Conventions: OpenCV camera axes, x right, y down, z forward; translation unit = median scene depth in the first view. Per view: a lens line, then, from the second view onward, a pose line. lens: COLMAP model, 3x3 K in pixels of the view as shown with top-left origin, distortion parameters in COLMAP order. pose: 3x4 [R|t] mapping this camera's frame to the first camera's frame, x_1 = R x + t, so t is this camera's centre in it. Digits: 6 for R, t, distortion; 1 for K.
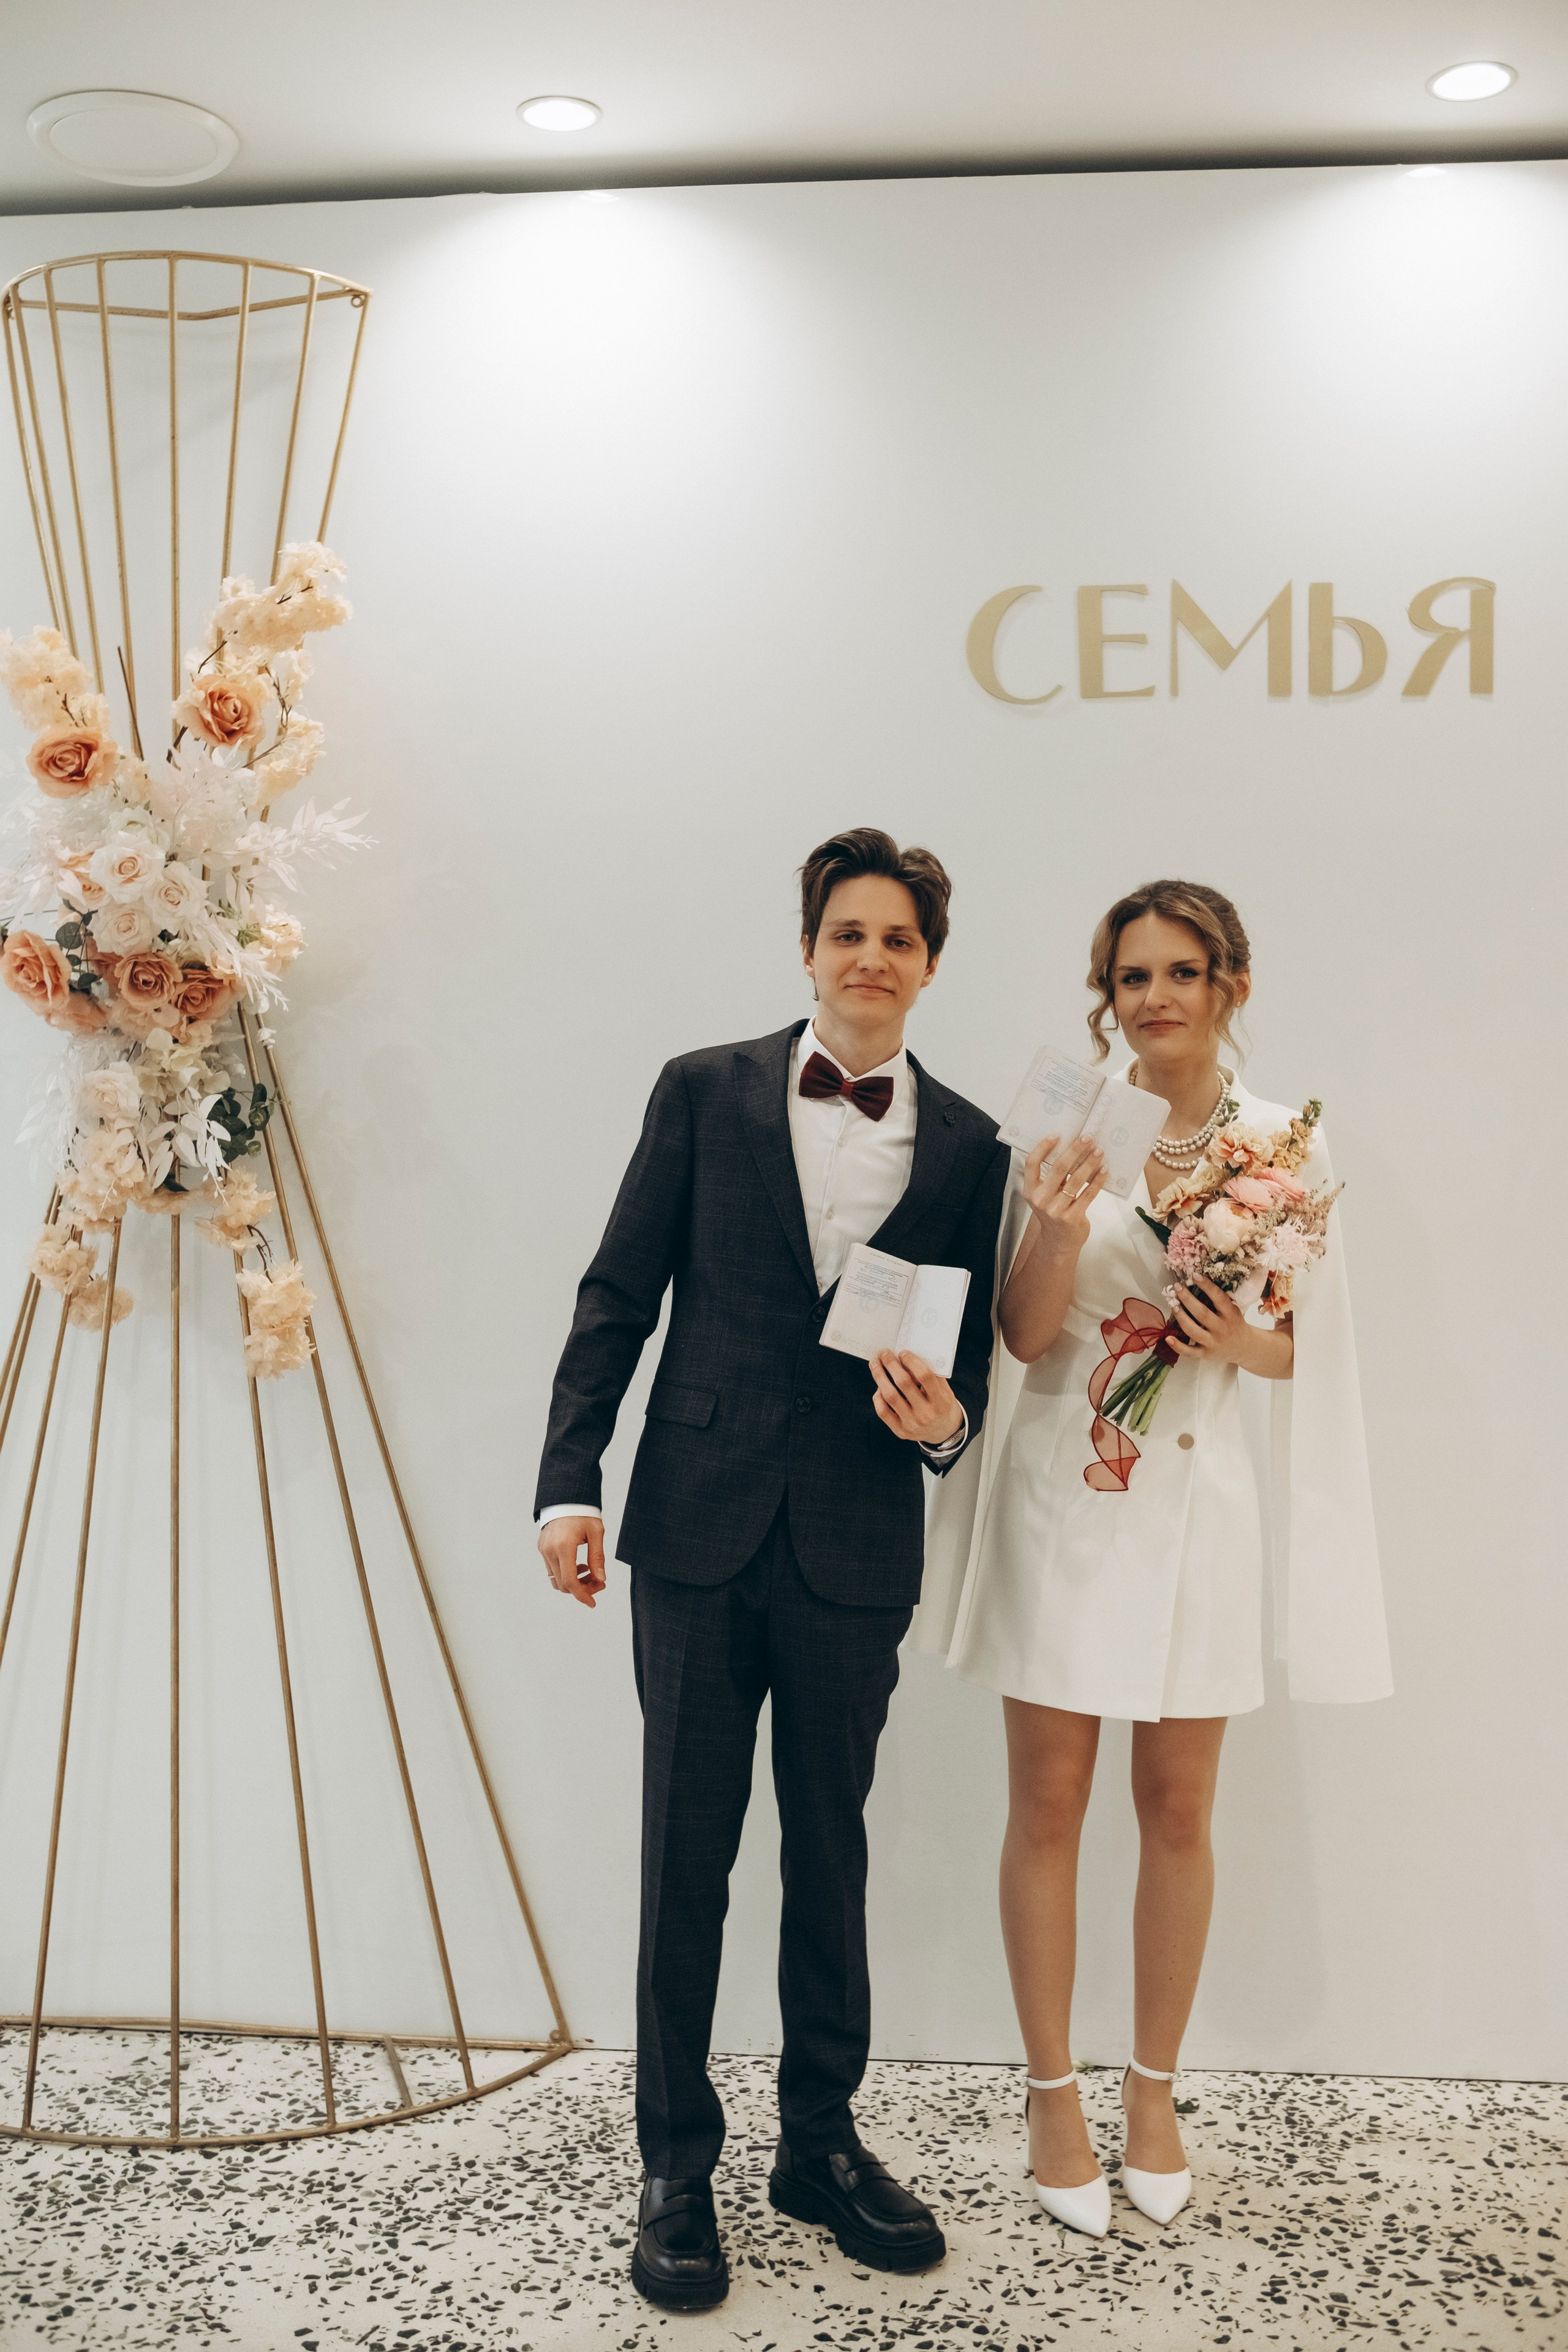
lens RADIAL K [[2379.4, 0, 769.0], [0, 2379.4, 1130.9], [0, 0, 1]] dist [-0.130087, 0.211110]
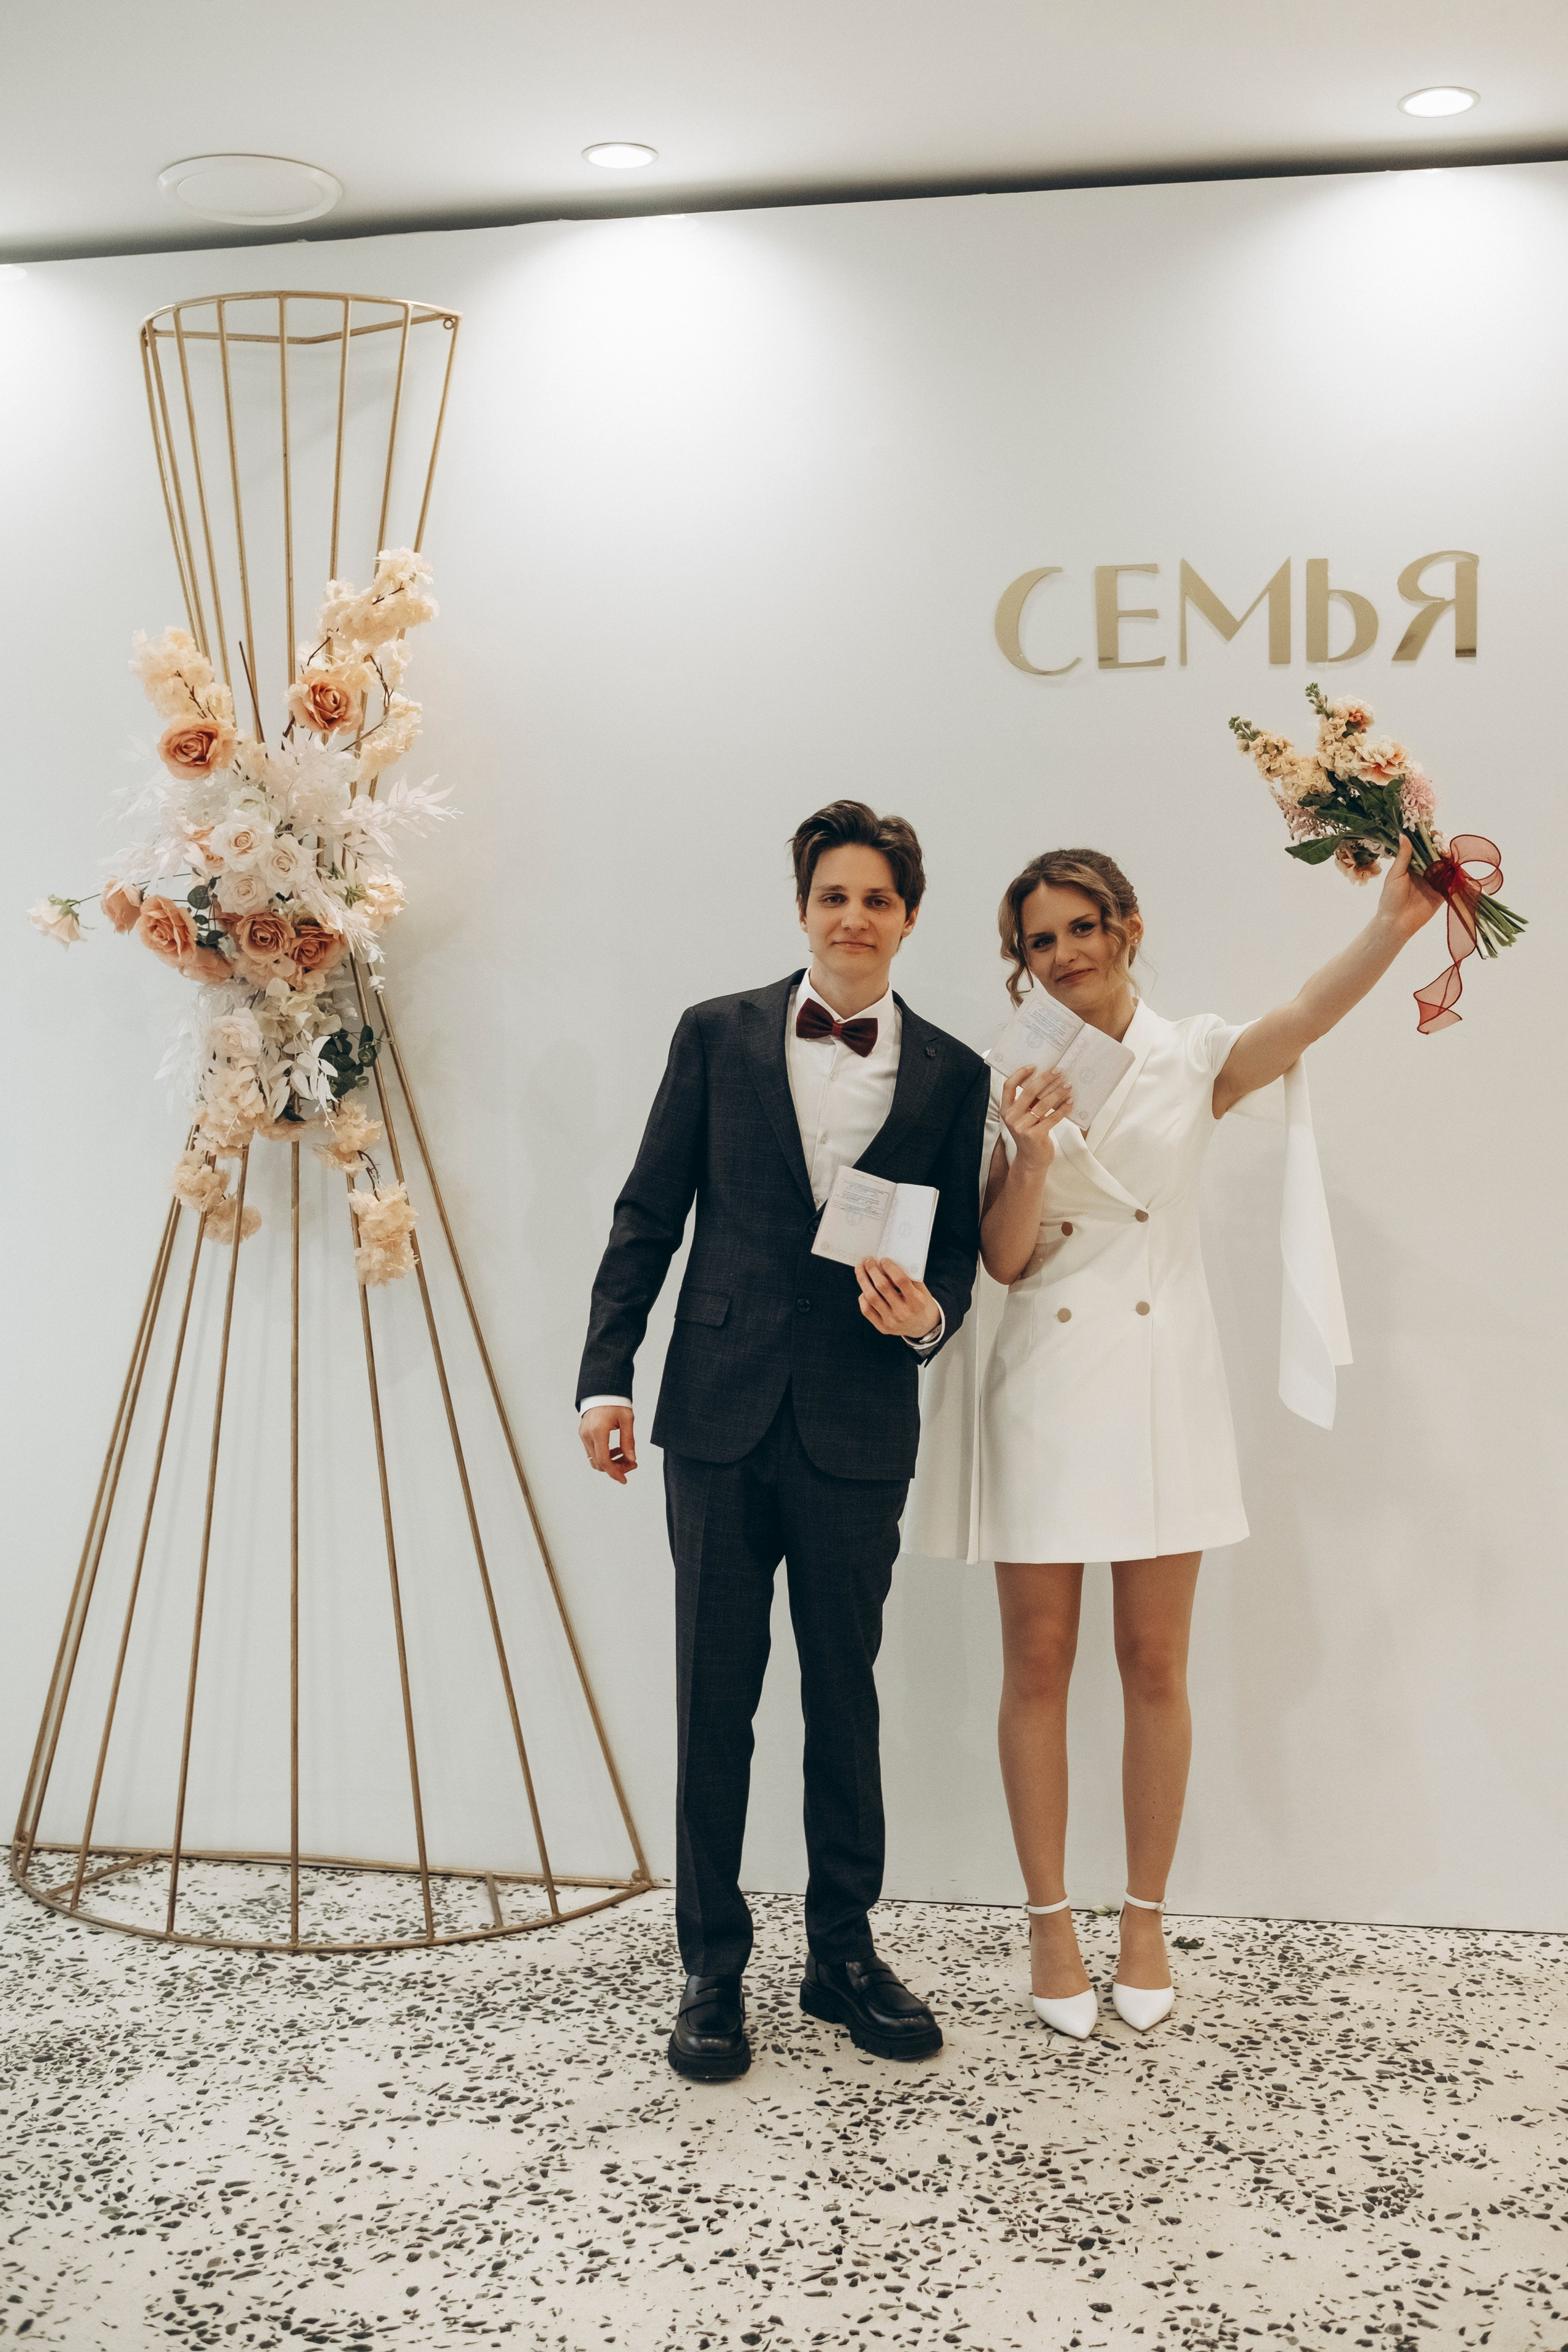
lens RADIAL K [[2557.7, 0, 815.7], [0, 2557.7, 1079.6], [0, 0, 1]] dist [-0.123864, 0.192926]
pose [[0.995990, -0.005639, -0.089281, 0.111919], [0.006749, 0.999904, 0.012139, -0.007703], [0.089204, -0.012693, 0.995932, -0.204232]]
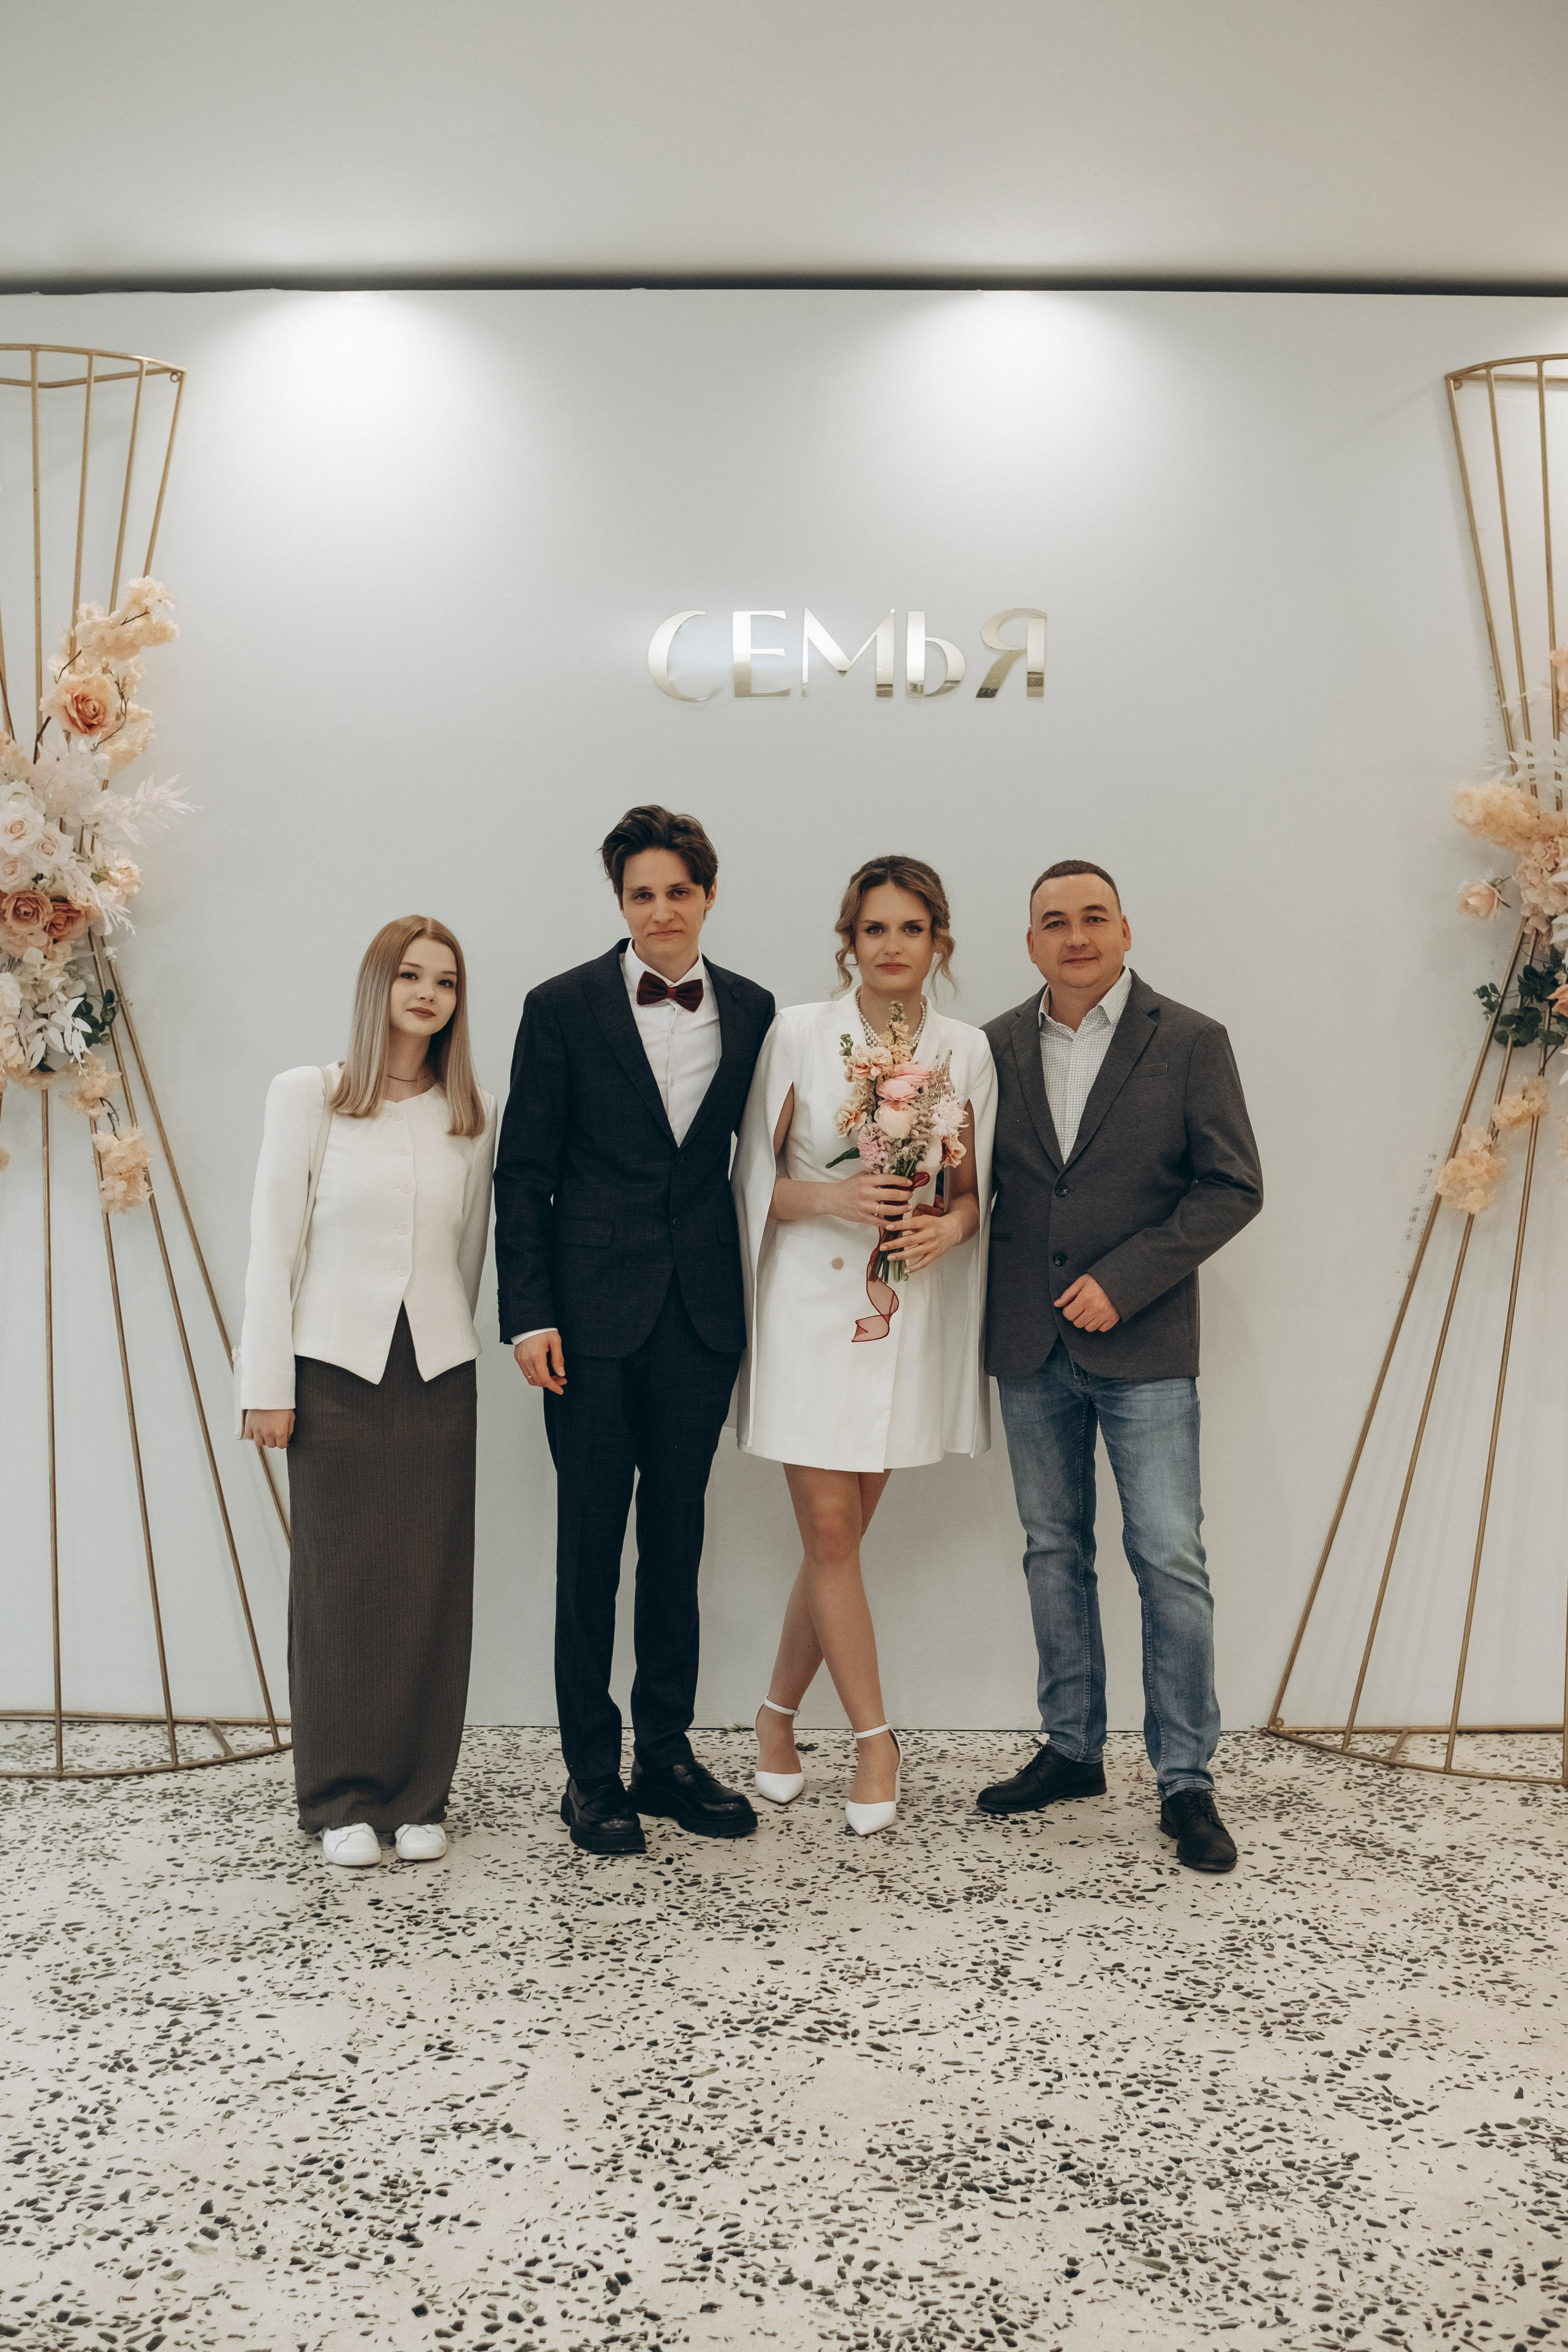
lens RADIAL K [[2648.3, 0, 735.9], [0, 2648.3, 1214.5], [0, 0, 1]] dist [-0.130634, 0.219058]
pose [[0.997120, -0.003195, 0.075766, 0.021872], [-0.001754, 0.997873, 0.065164, 0.009407], [-0.075814, -0.065109, 0.994994, -0.506859]]
